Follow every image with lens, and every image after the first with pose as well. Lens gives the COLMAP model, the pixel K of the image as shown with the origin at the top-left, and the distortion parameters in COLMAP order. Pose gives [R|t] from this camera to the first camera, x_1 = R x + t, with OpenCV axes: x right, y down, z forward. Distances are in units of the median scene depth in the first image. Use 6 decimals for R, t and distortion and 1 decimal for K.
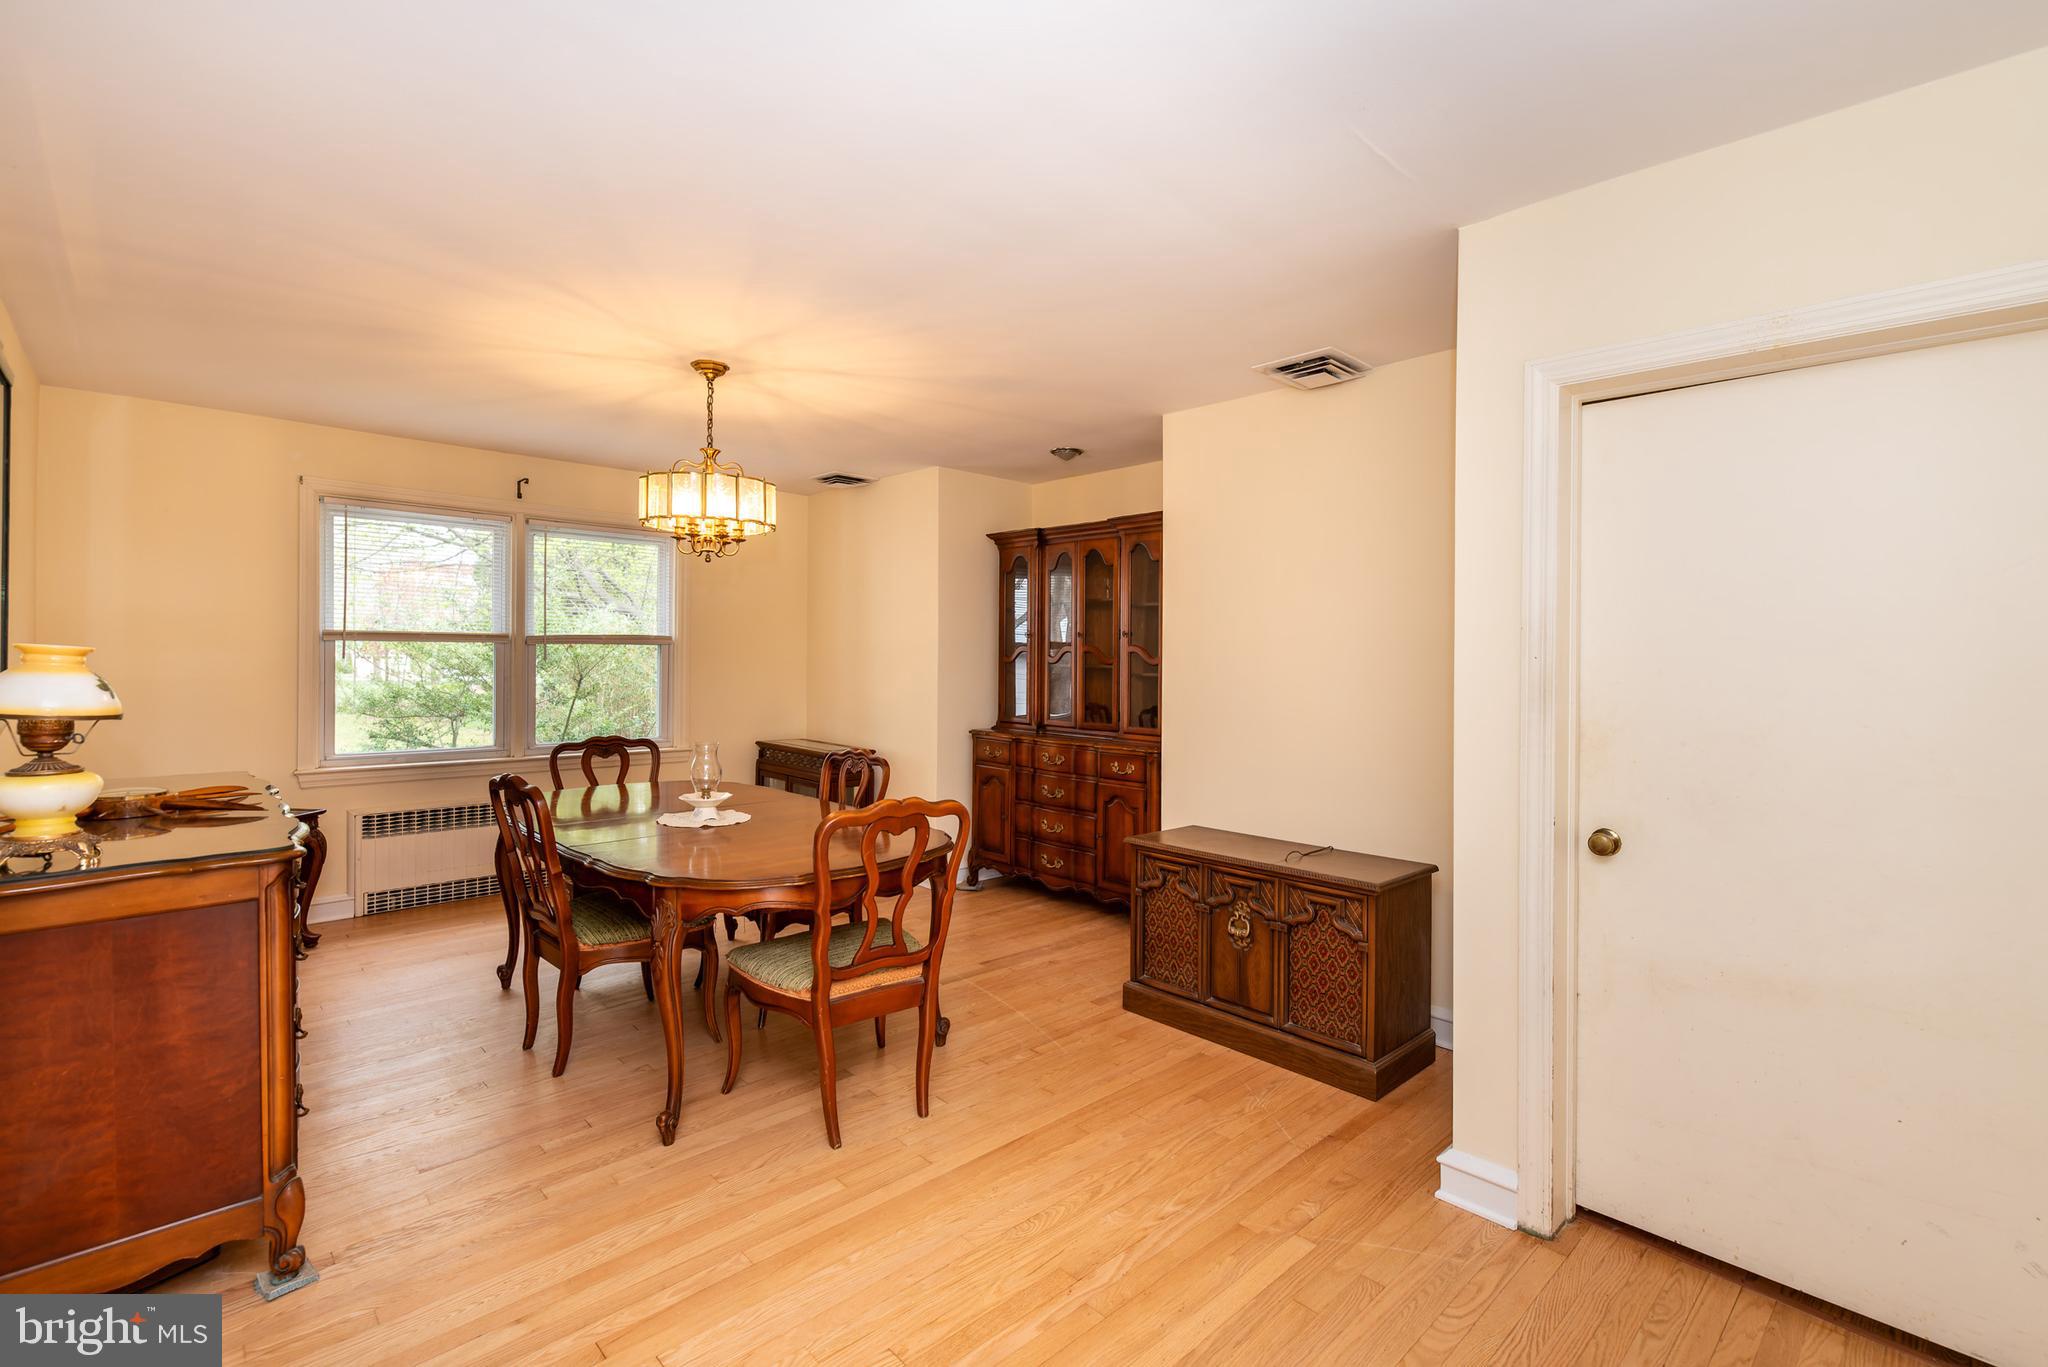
lens RADIAL K [[895.5, 0, 1031.4], [0, 895.5, 664.8], [0, 0, 1]] dist [0.004228, -0.000392]
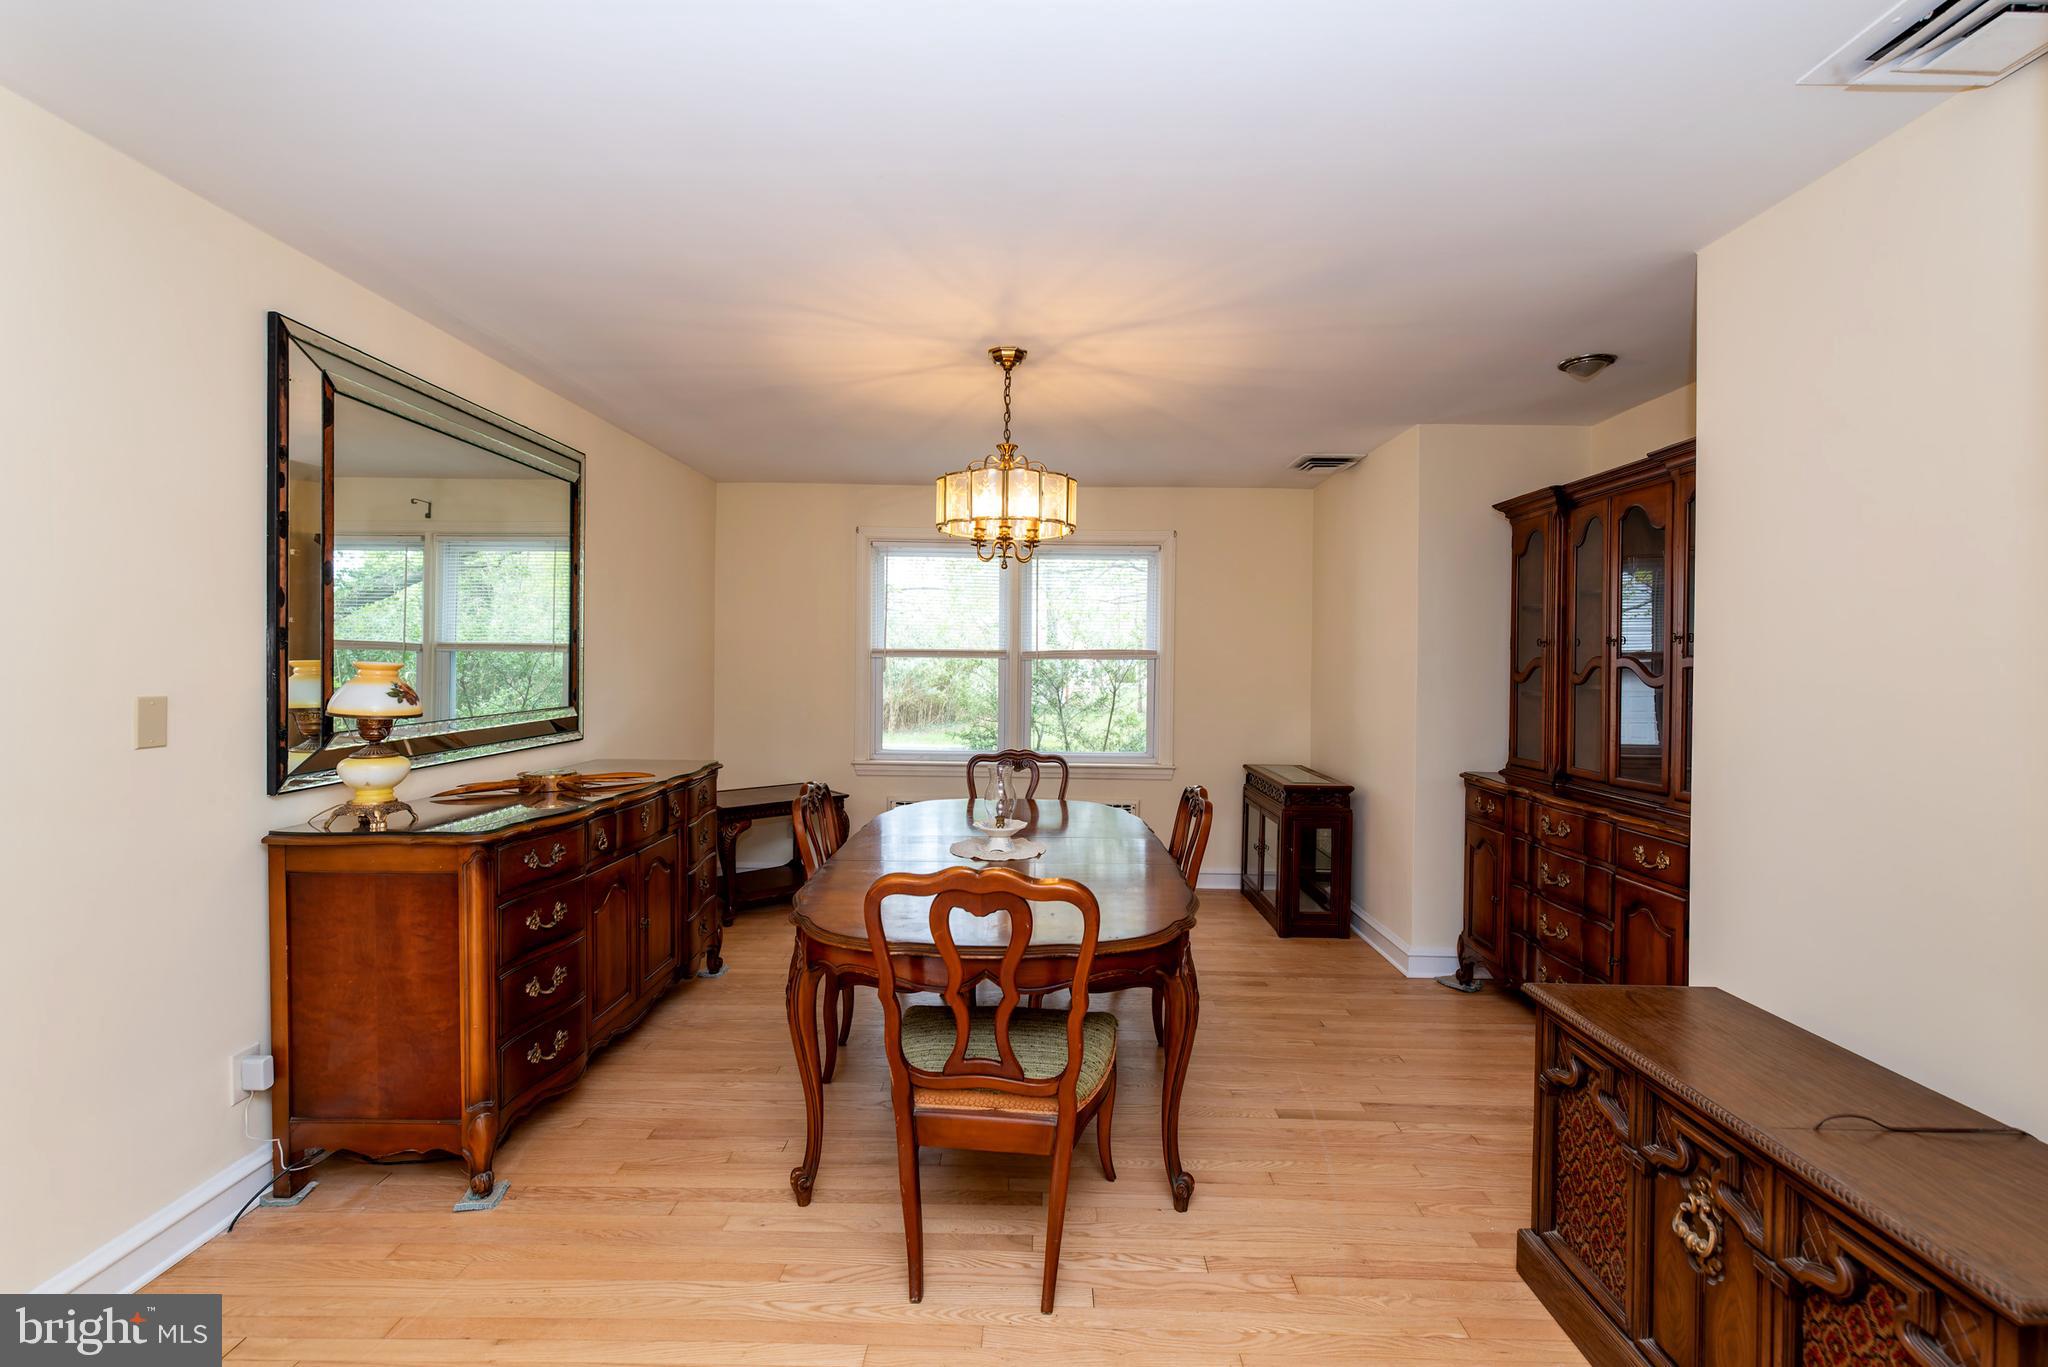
lens RADIAL K [[875.7, 0, 1038.9], [0, 875.7, 676.0], [0, 0, 1]] dist [0.002534, -0.000398]
pose [[0.725886, 0.008520, -0.687763, 0.279615], [-0.010390, 0.999945, 0.001421, -0.006941], [0.687737, 0.006115, 0.725934, 0.375790]]
